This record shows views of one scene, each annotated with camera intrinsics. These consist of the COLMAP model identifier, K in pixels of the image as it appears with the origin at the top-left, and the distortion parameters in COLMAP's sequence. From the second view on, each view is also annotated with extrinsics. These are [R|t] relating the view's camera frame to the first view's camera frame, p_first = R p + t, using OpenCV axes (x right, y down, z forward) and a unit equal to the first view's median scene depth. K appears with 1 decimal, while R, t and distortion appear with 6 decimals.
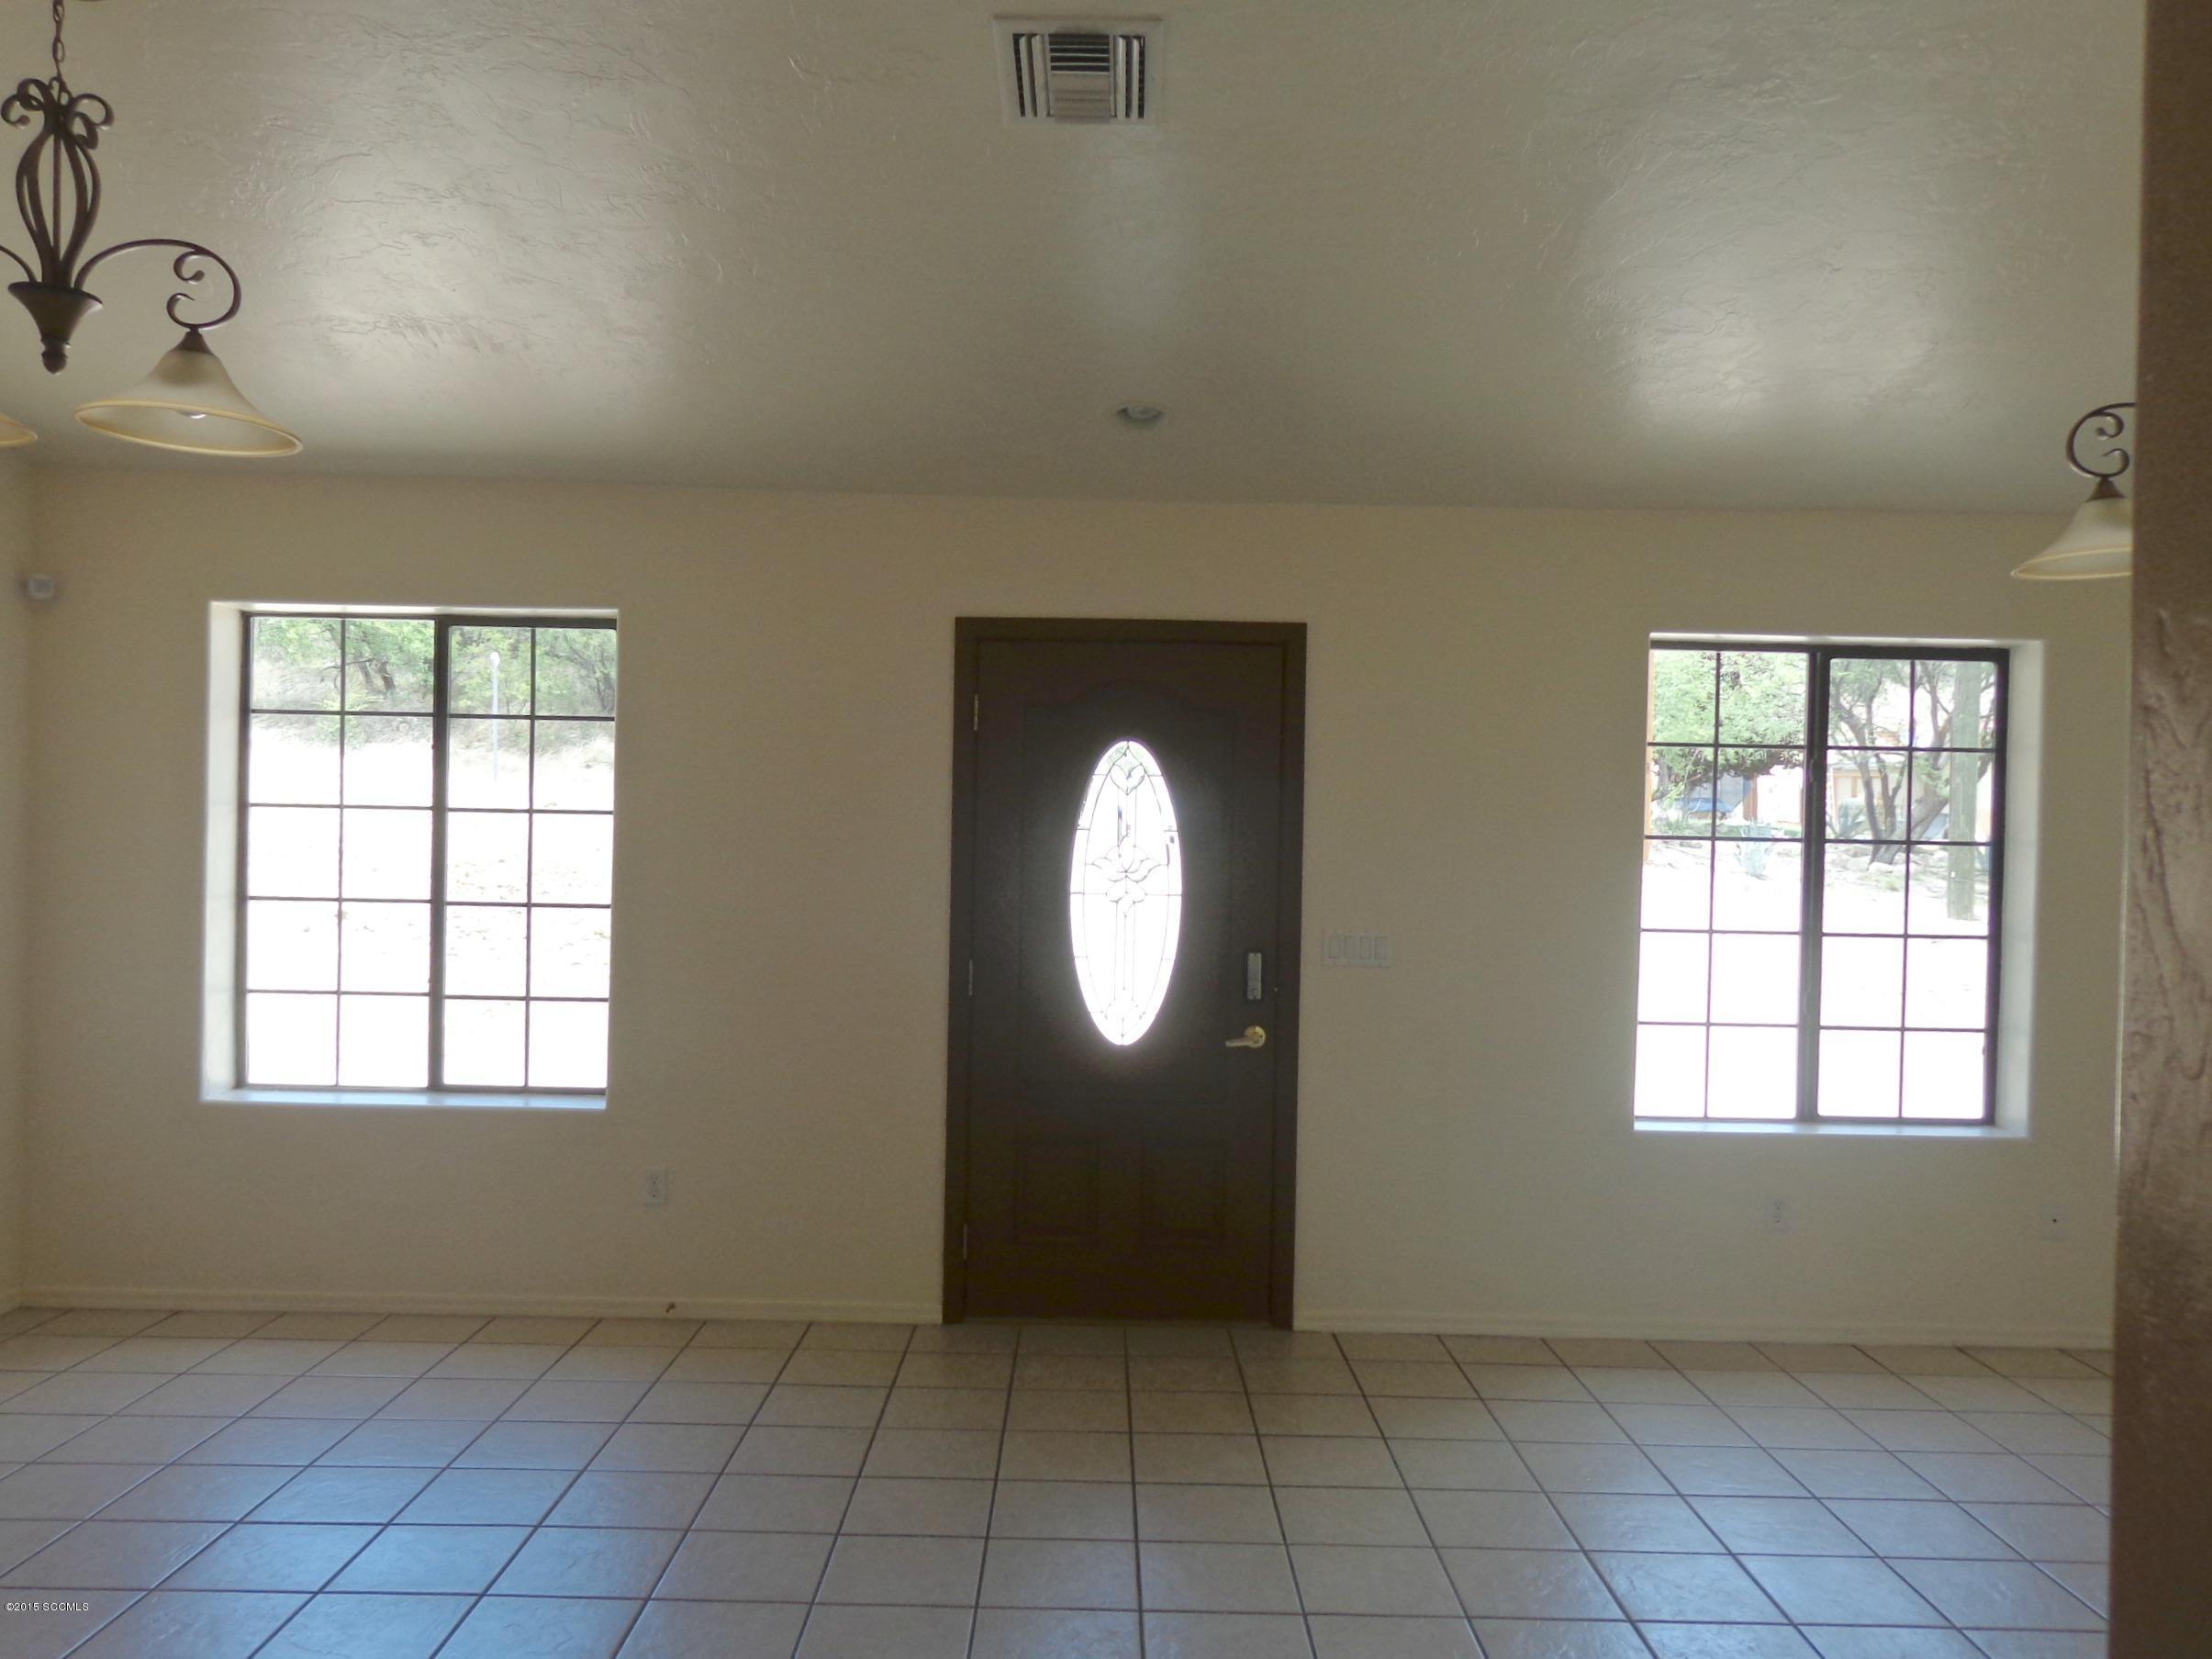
lens RADIAL K [[1705.9, 0, 1106.0], [0, 1705.9, 829.5], [0, 0, 1]] dist [0.003556, 0.008896]
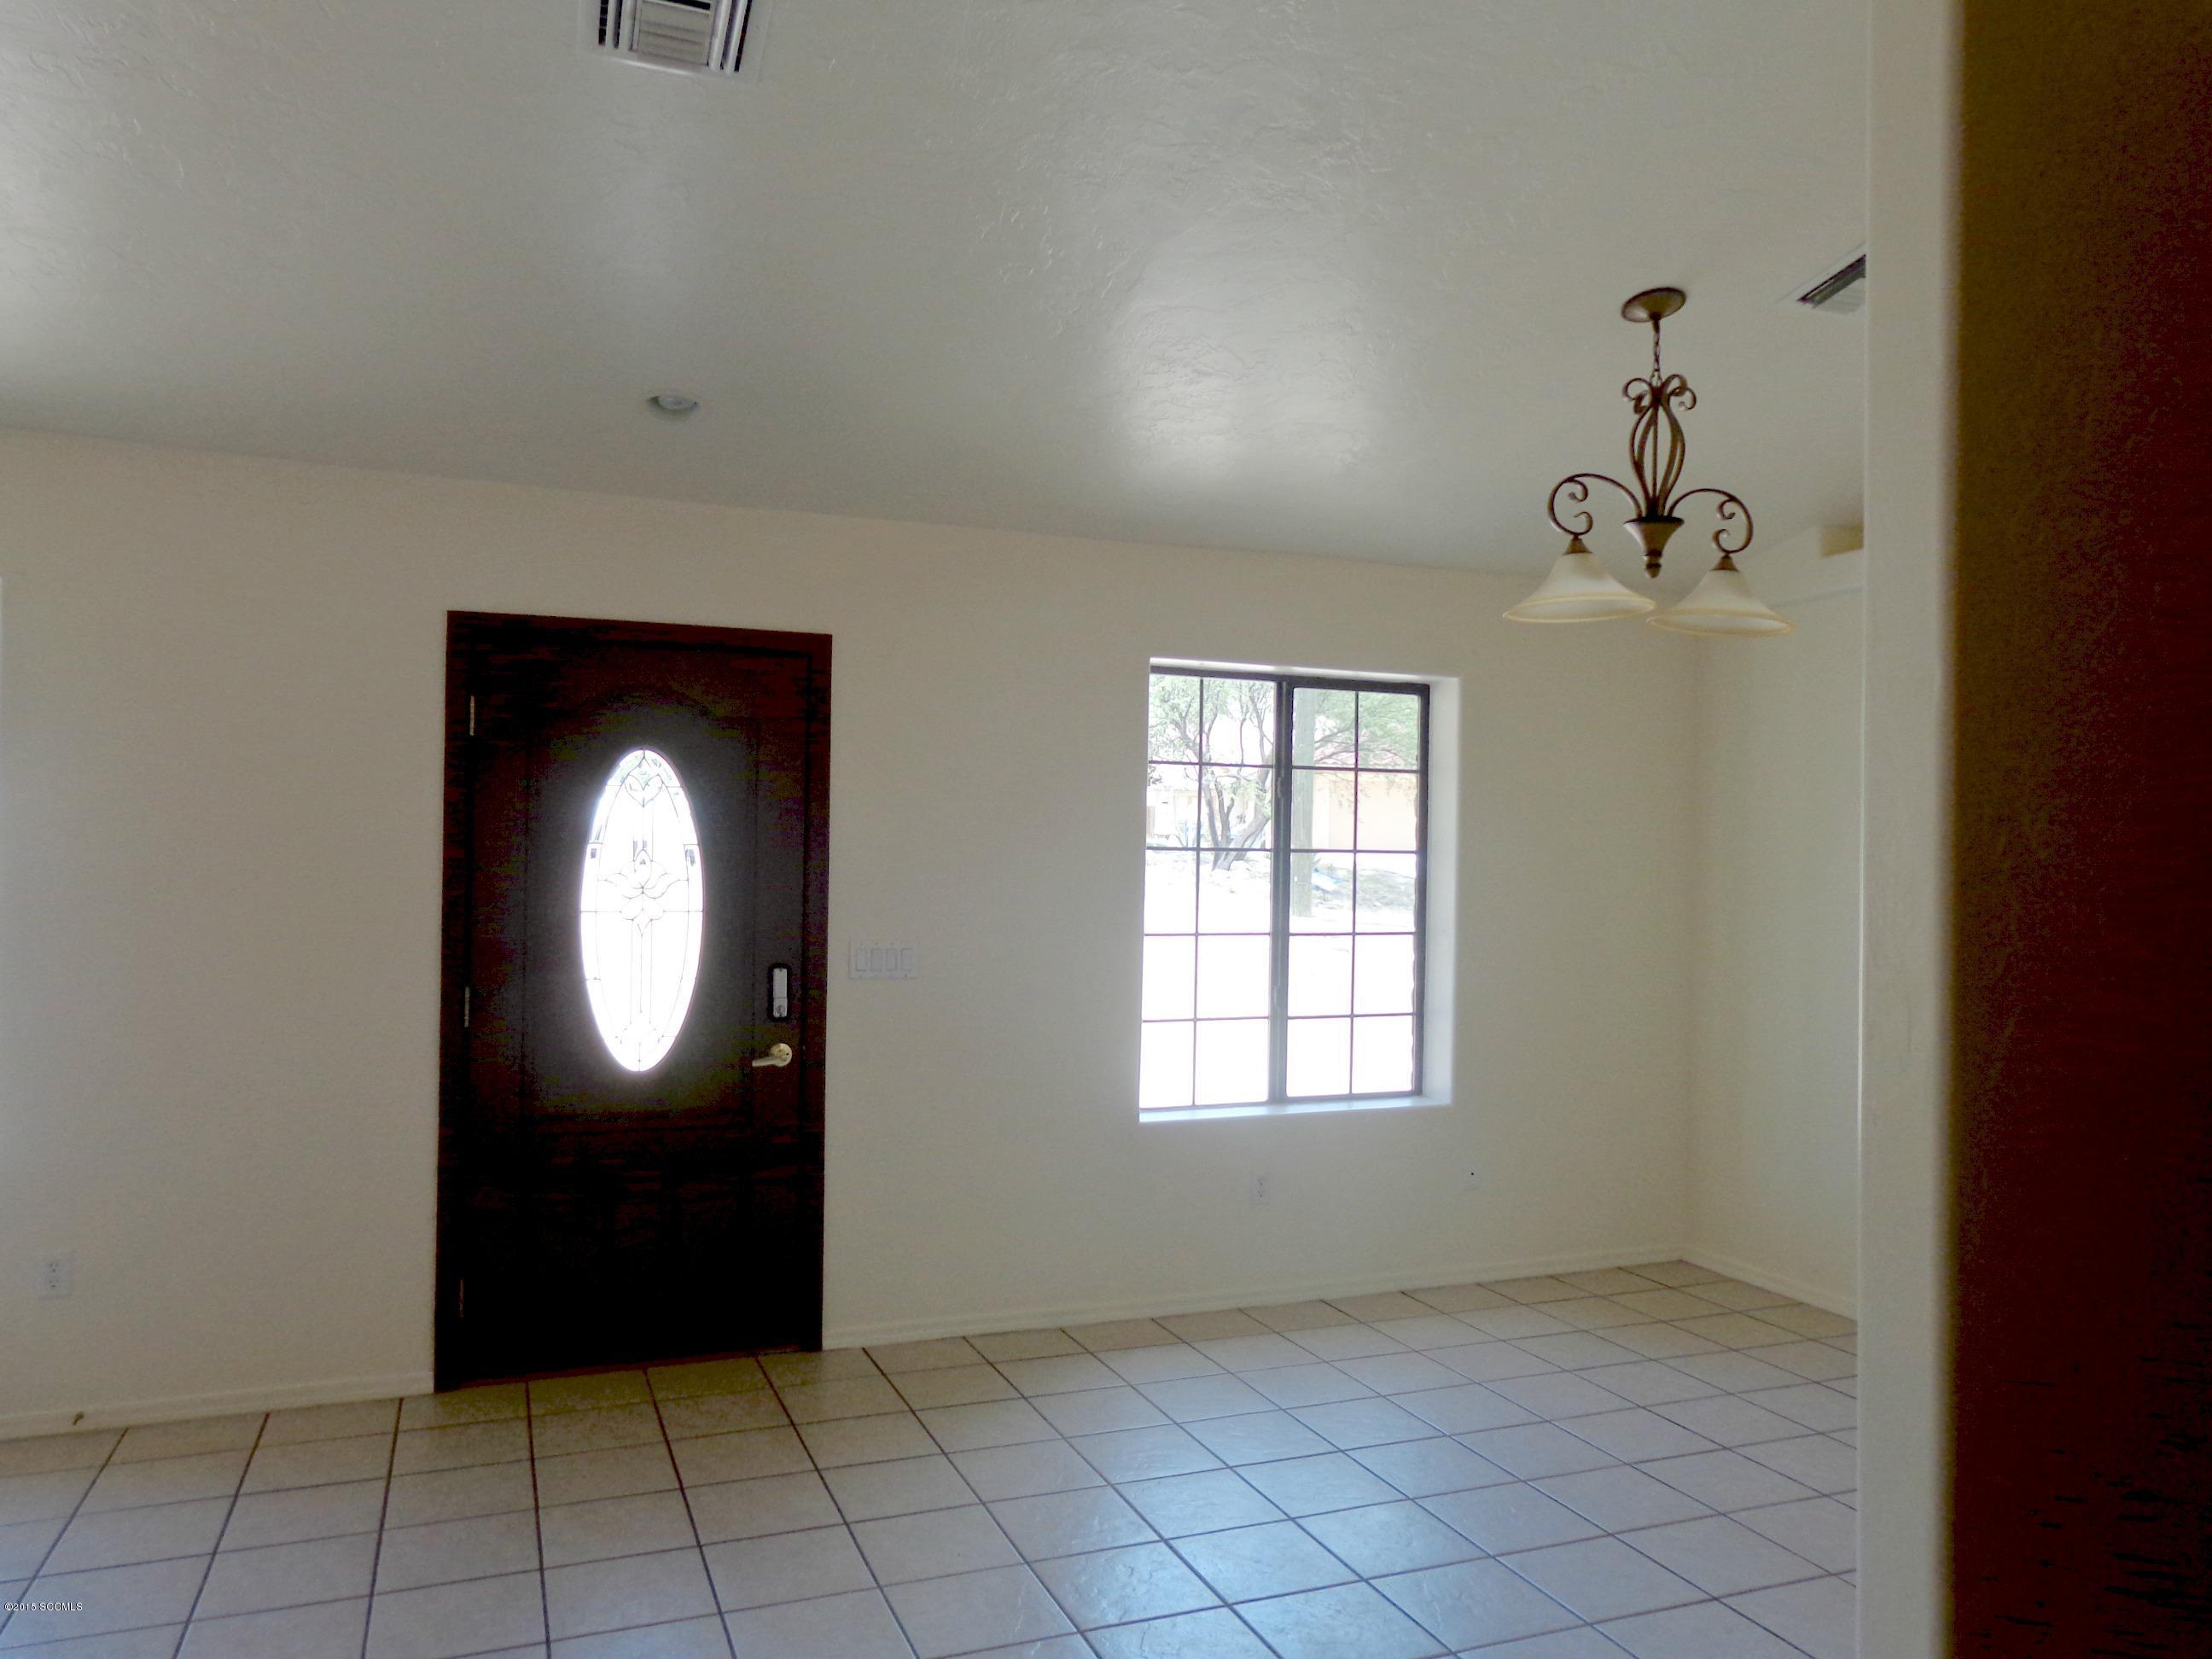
lens RADIAL K [[1570.7, 0, 1117.2], [0, 1570.7, 836.4], [0, 0, 1]] dist [0.004451, 0.002194]
pose [[0.925423, -0.002698, 0.378925, -0.075923], [0.004149, 0.999987, -0.003012, -0.000126], [-0.378912, 0.004359, 0.925422, 0.093655]]
